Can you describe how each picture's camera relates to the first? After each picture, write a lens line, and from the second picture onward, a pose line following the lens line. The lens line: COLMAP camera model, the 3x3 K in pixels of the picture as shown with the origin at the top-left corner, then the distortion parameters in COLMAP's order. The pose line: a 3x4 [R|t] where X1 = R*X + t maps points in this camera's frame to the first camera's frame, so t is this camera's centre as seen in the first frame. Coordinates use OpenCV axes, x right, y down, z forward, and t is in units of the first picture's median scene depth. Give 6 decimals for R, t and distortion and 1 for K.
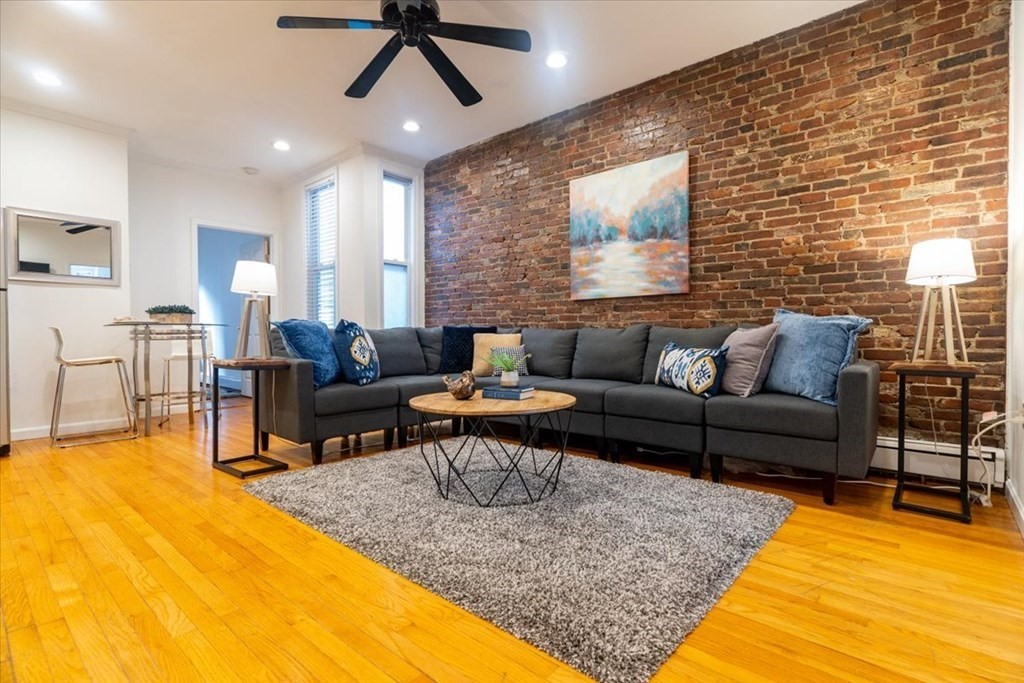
lens RADIAL K [[477.0, 0, 512.0], [0, 477.0, 341.5], [0, 0, 1]] dist [0.000431, -0.000421]
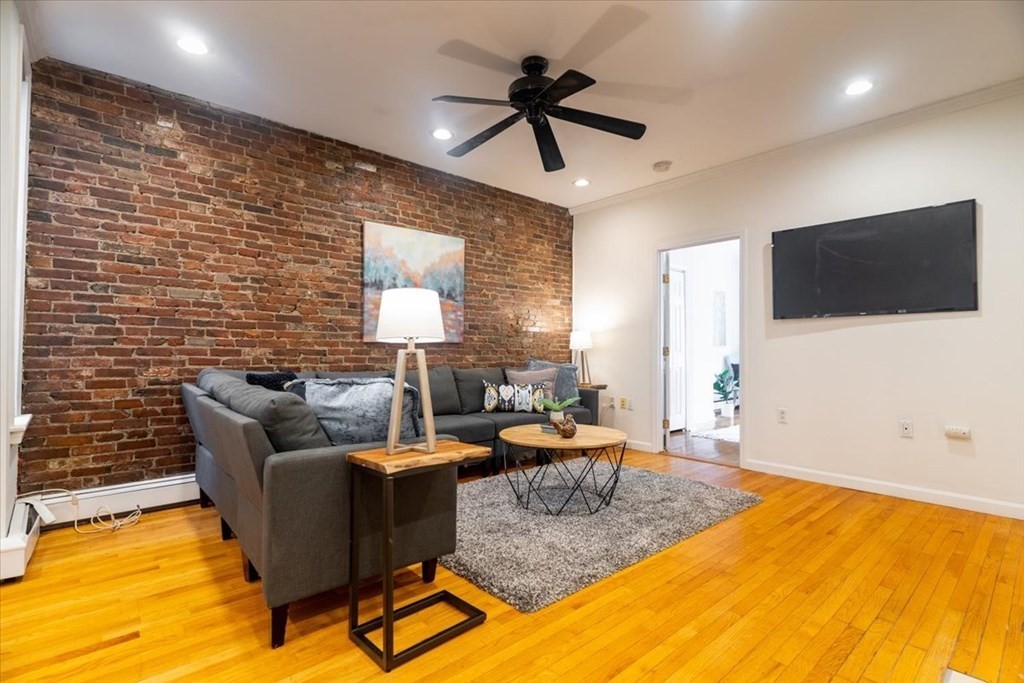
lens RADIAL K [[477.0, 0, 512.0], [0, 477.0, 341.5], [0, 0, 1]] dist [0.000431, -0.000421]
pose [[0.151724, 0.021415, 0.988191, -0.847693], [0.011856, 0.999654, -0.023484, -0.064491], [-0.988352, 0.015279, 0.151418, 0.585908]]
